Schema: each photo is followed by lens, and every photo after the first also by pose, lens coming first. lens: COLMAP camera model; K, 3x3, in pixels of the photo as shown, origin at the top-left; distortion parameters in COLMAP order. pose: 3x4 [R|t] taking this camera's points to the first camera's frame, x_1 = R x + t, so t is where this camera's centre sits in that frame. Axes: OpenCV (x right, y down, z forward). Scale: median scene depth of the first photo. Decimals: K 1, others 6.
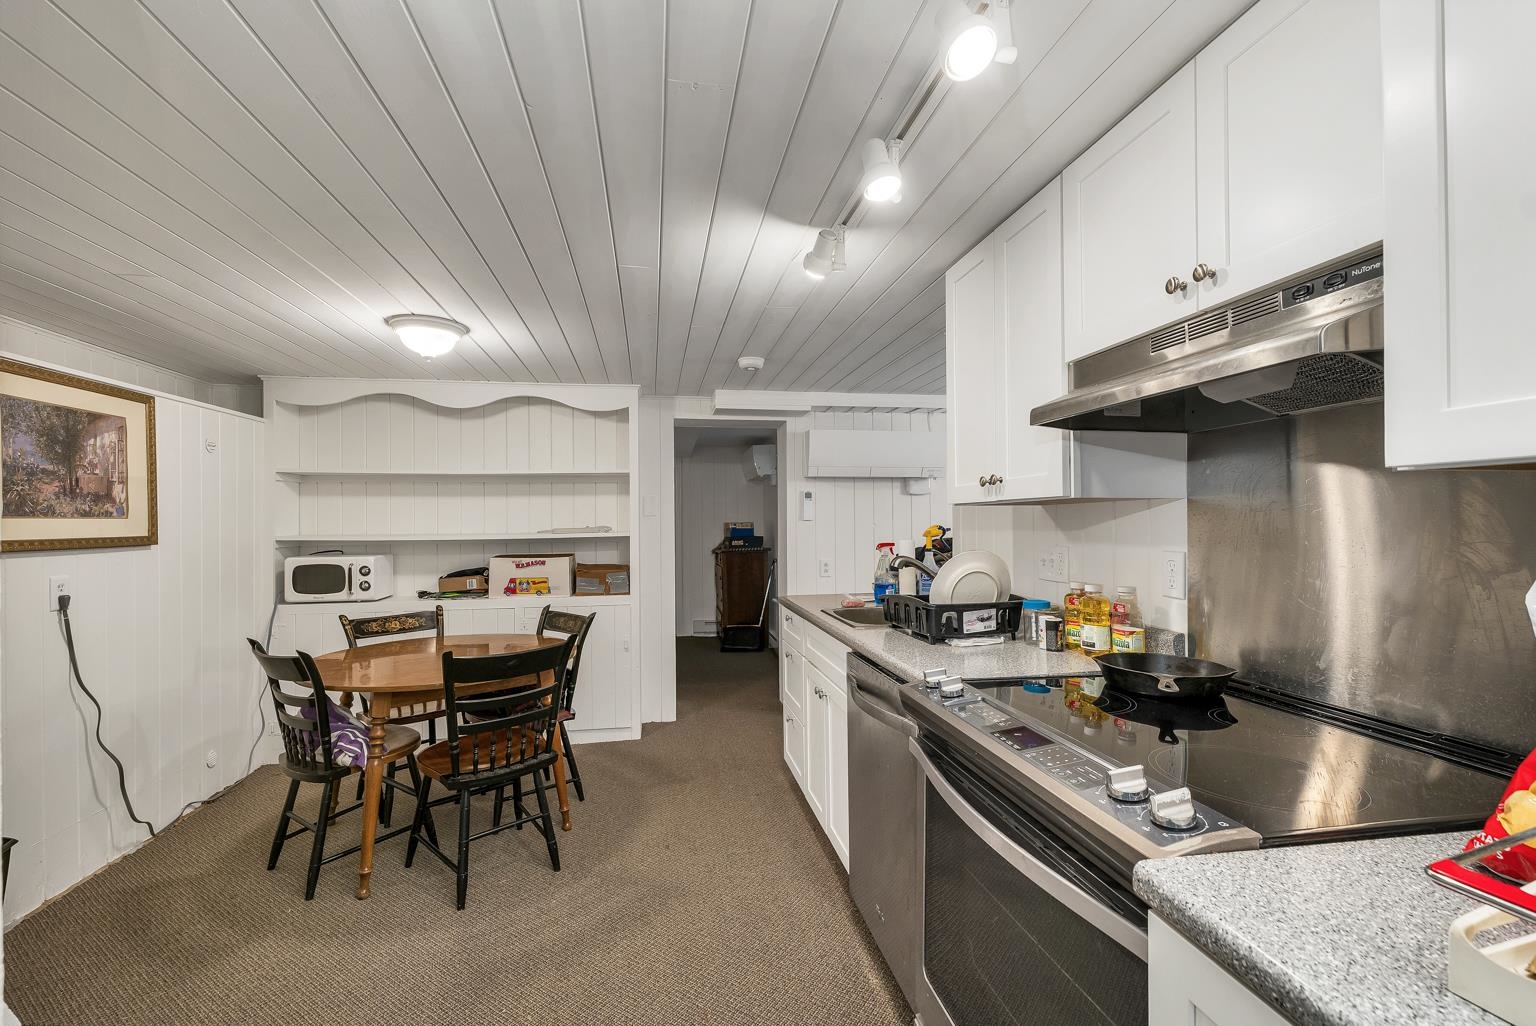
lens RADIAL K [[660.0, 0, 767.4], [0, 660.0, 519.2], [0, 0, 1]] dist [0.002493, 0.000128]
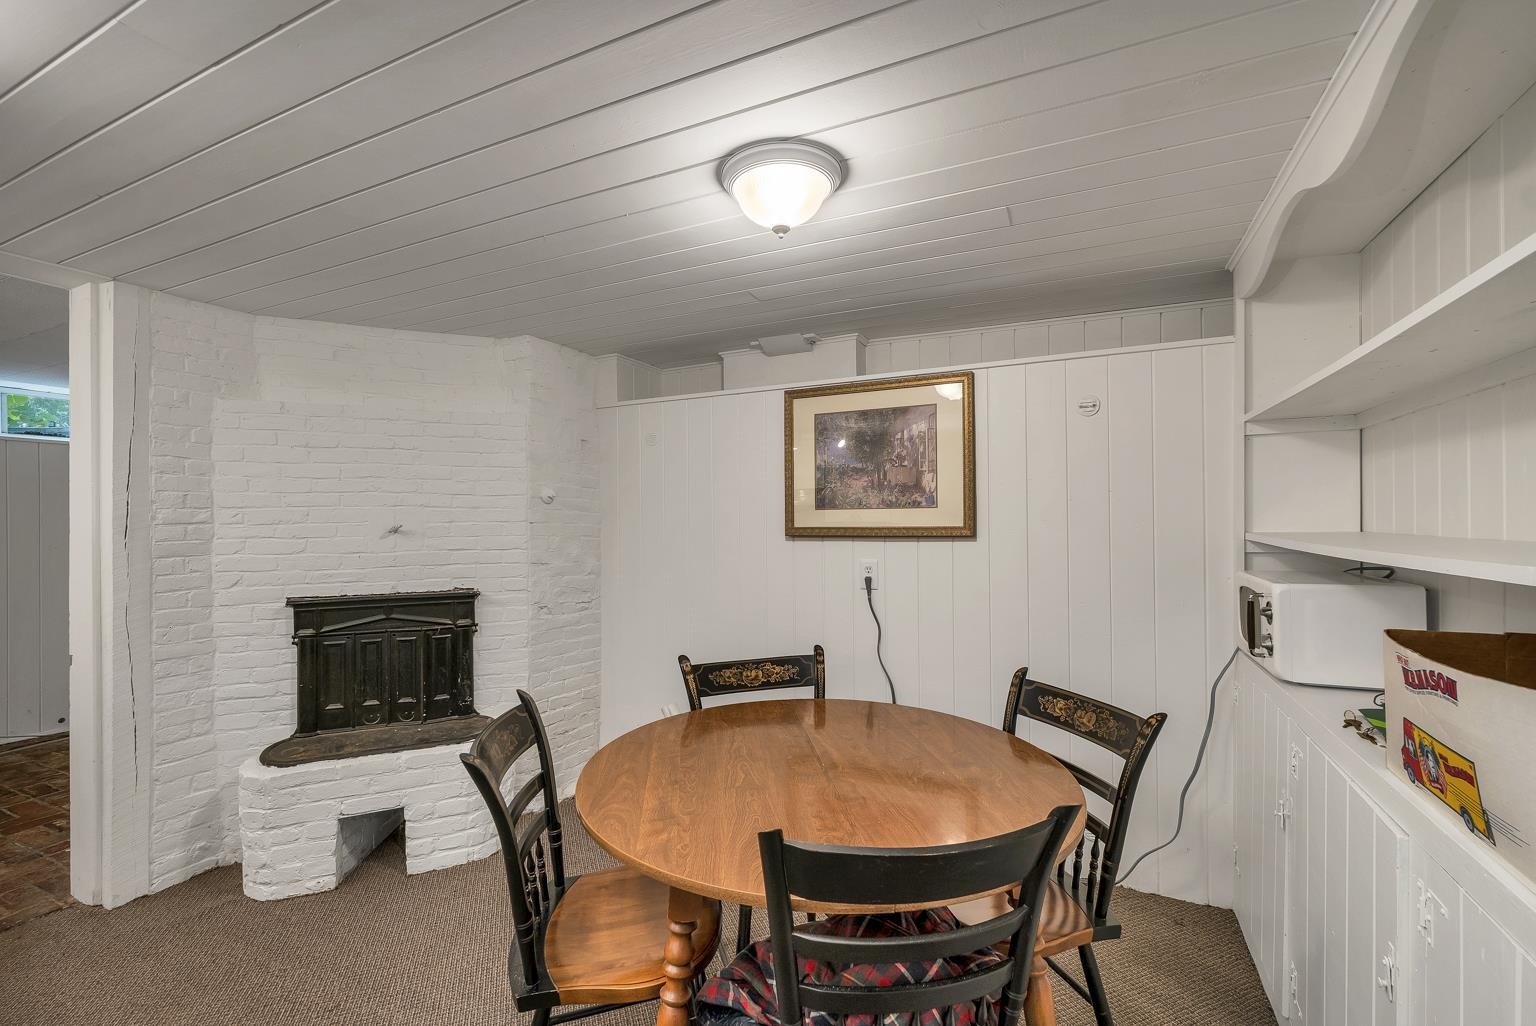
lens RADIAL K [[660.0, 0, 767.0], [0, 660.0, 522.8], [0, 0, 1]] dist [0.002493, 0.000128]
pose [[-0.584362, 0.014512, -0.811364, -0.044202], [0.012814, 0.999880, 0.008655, 0.009447], [0.811392, -0.005339, -0.584478, 1.416613]]
